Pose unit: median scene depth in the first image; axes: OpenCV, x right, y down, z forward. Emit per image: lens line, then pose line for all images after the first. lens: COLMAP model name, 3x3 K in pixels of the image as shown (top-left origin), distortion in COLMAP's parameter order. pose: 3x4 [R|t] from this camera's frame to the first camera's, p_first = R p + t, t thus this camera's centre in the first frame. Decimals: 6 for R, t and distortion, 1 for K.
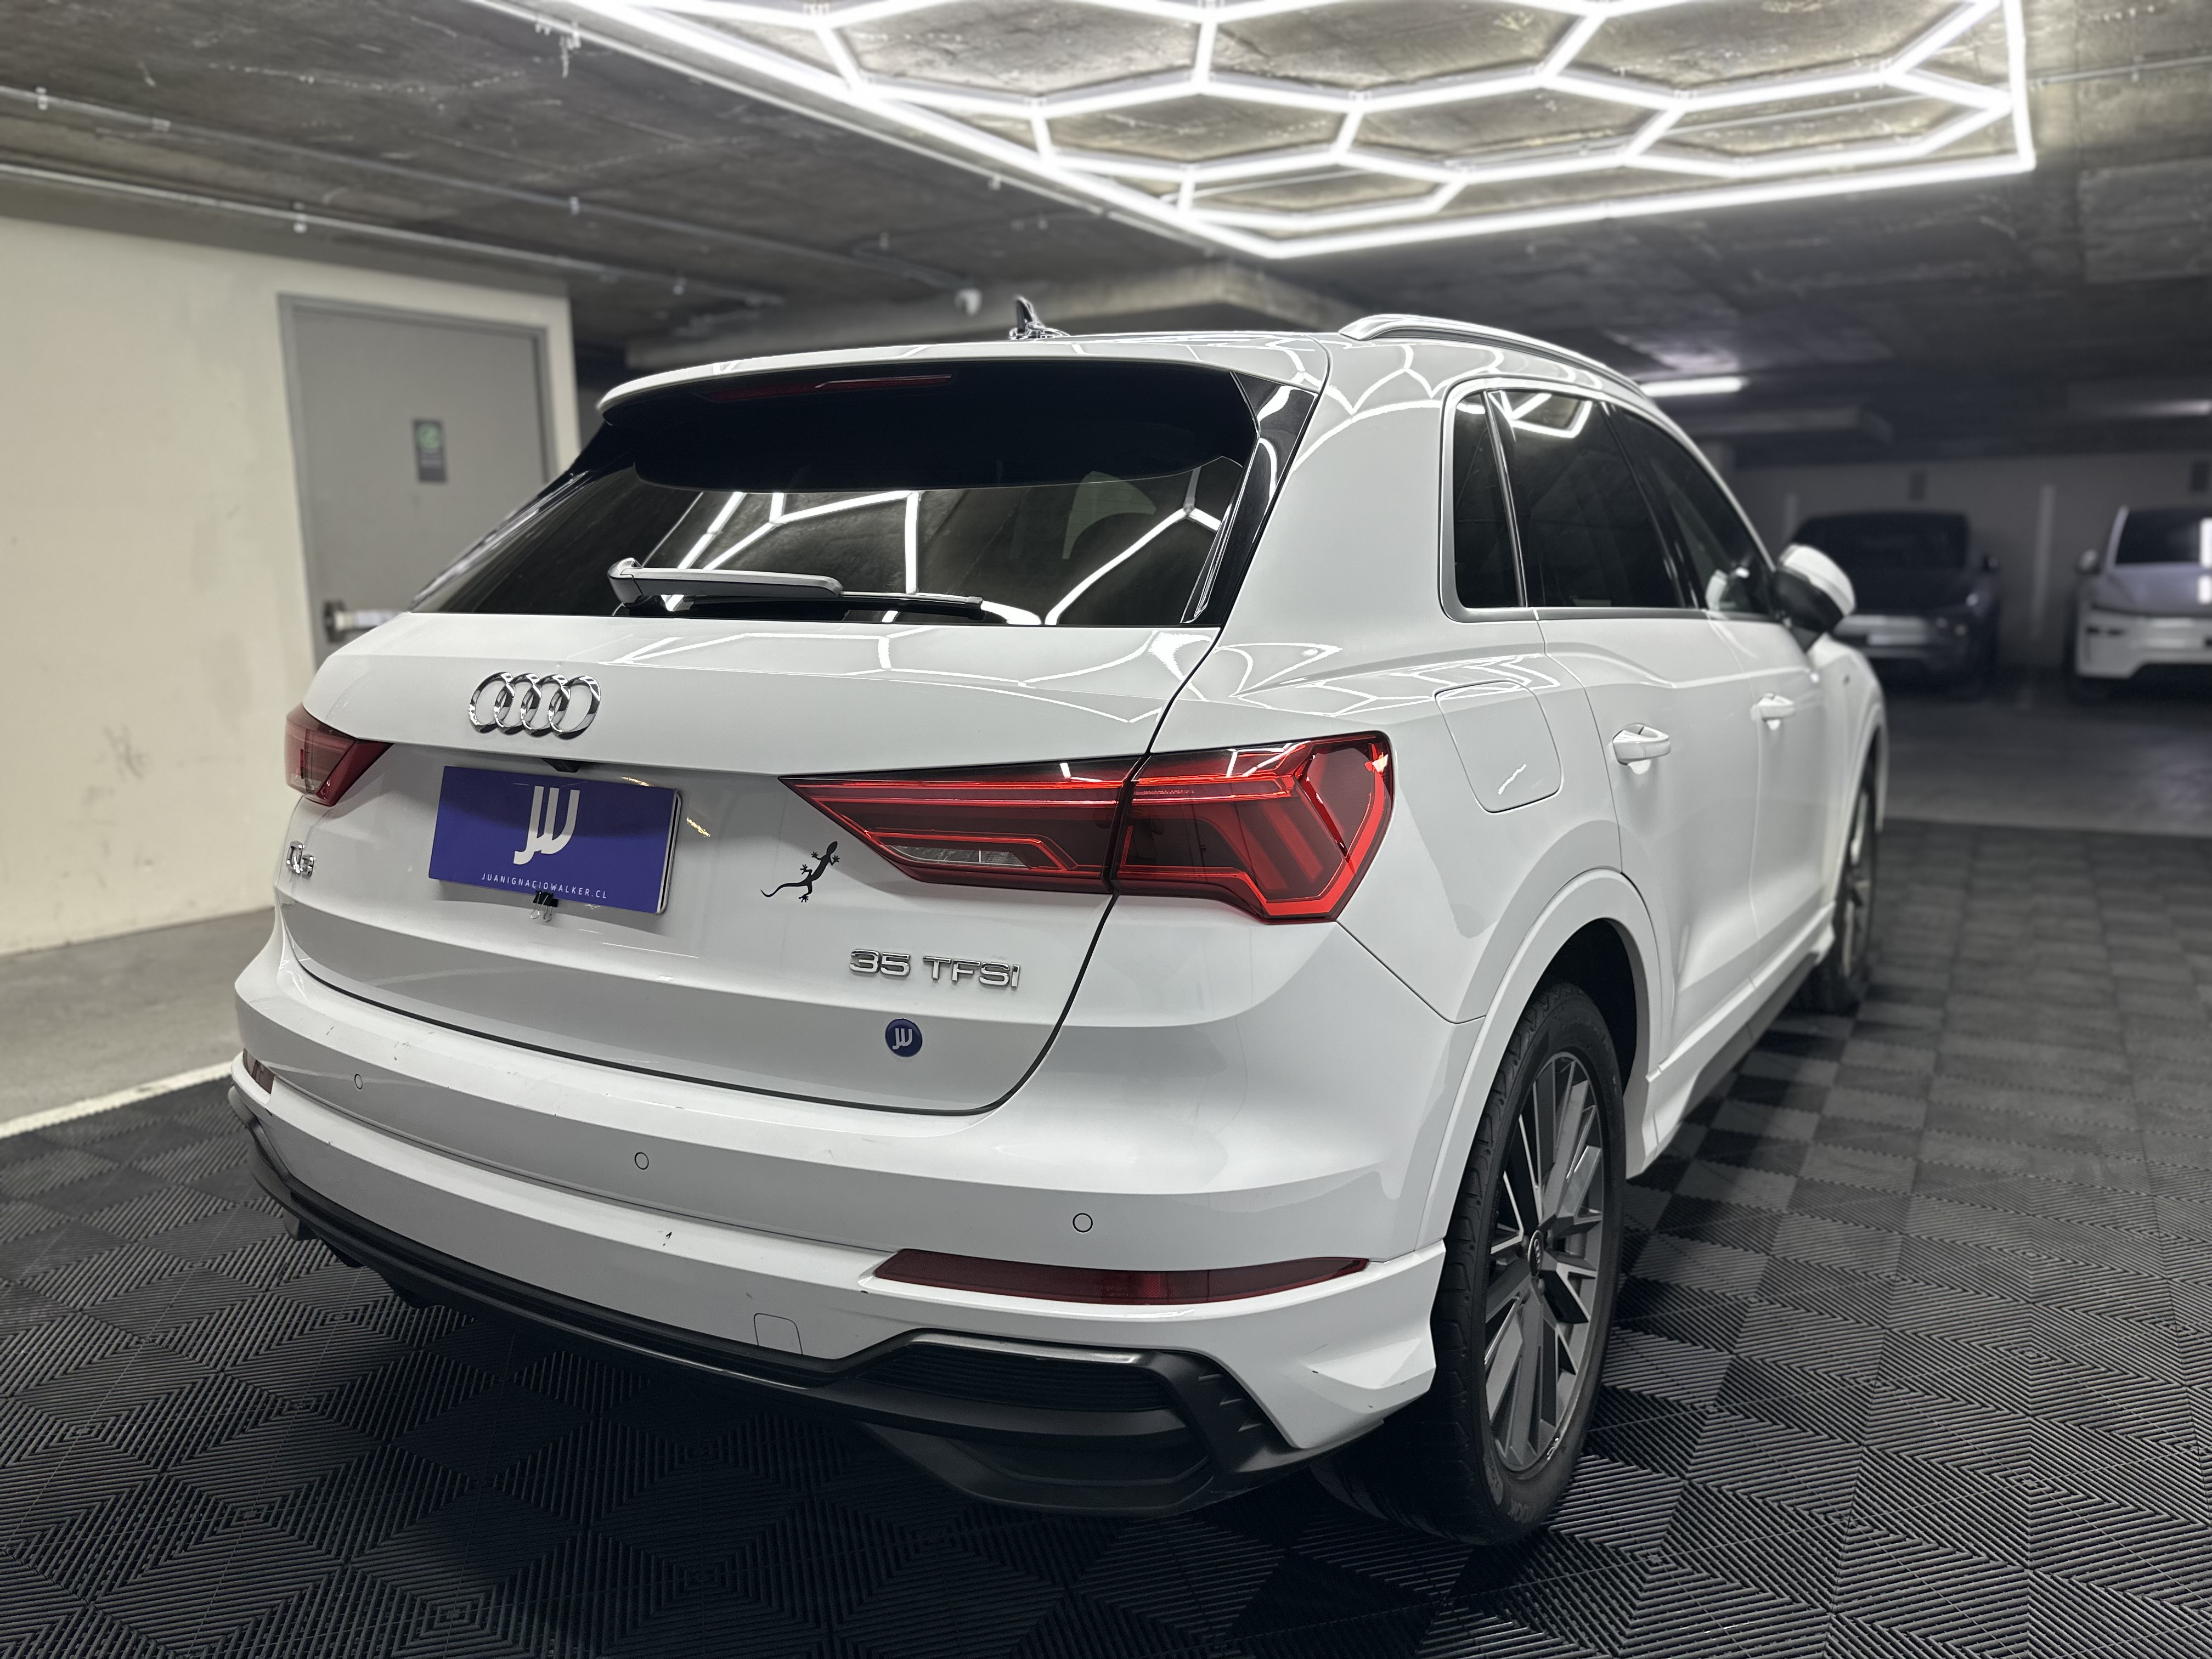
lens RADIAL K [[1556.7, 0, 1138.2], [0, 1556.7, 825.2], [0, 0, 1]] dist [0.099762, -0.078649]
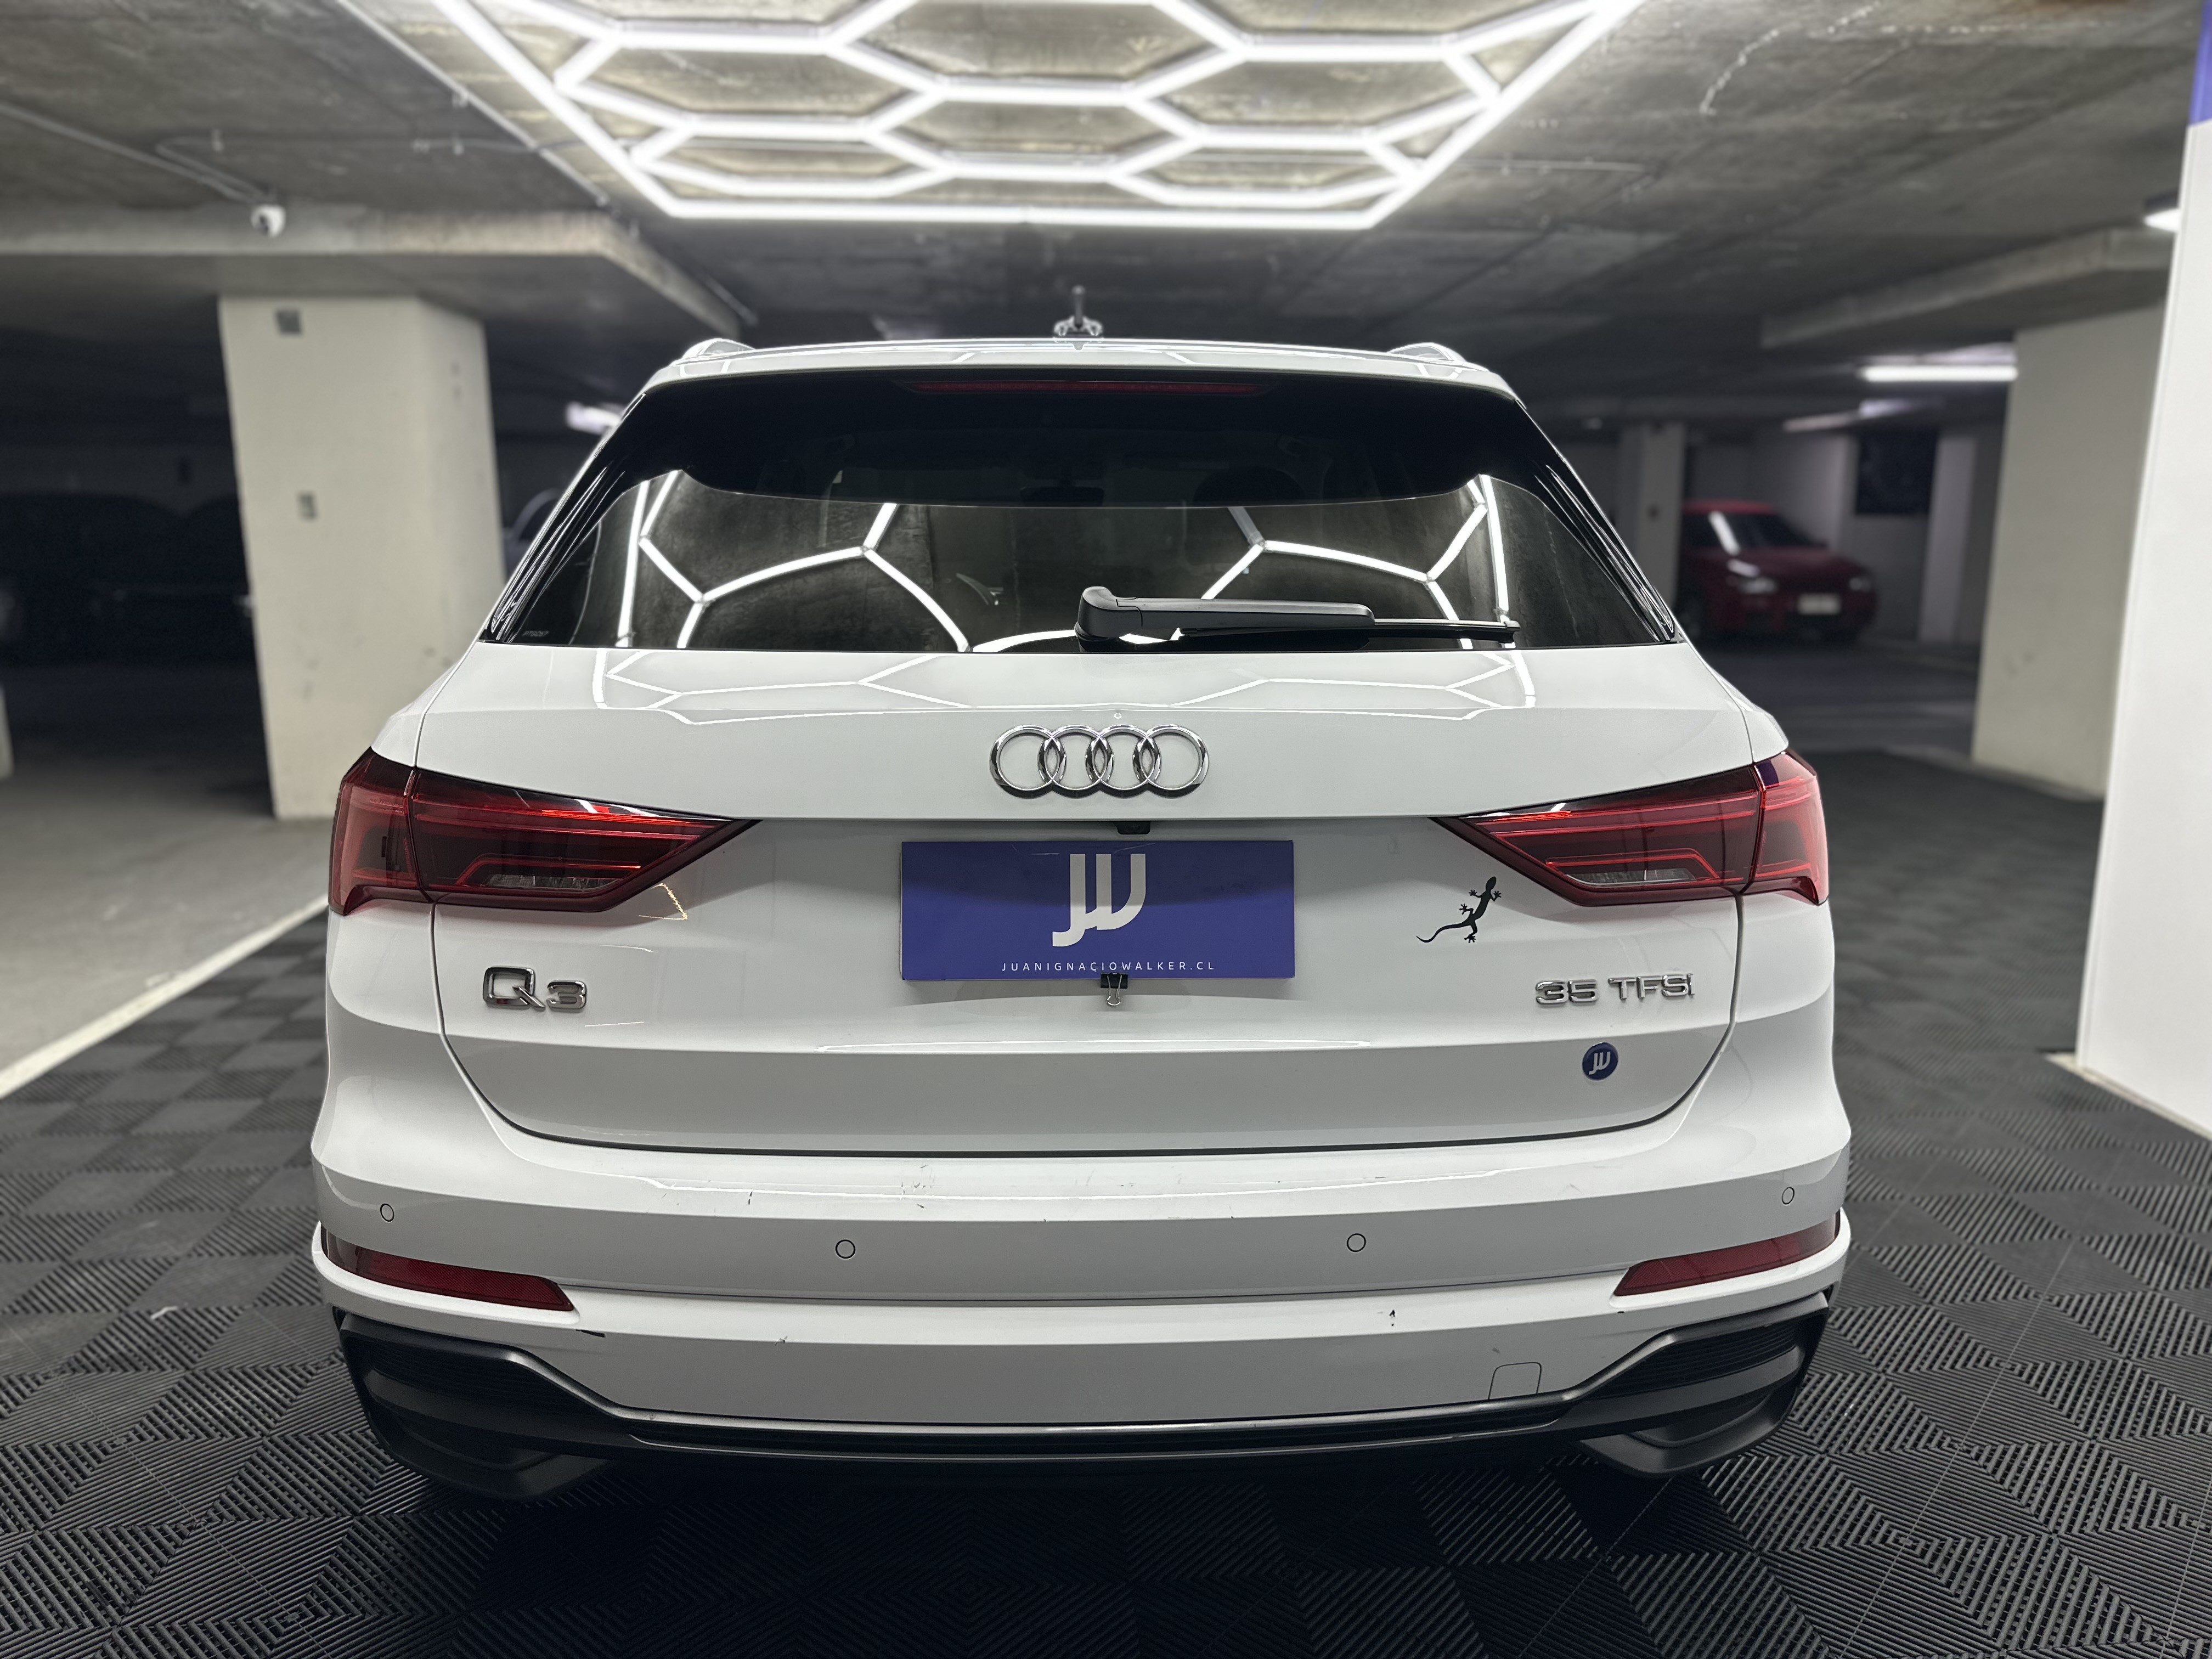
lens RADIAL K [[1556.7, 0, 1138.2], [0, 1556.7, 825.2], [0, 0, 1]] dist [0.099762, -0.078649]
pose [[0.842702, -0.095832, 0.529783, -0.808462], [0.086237, 0.995352, 0.042876, -0.074839], [-0.531429, 0.009556, 0.847049, 0.256821]]
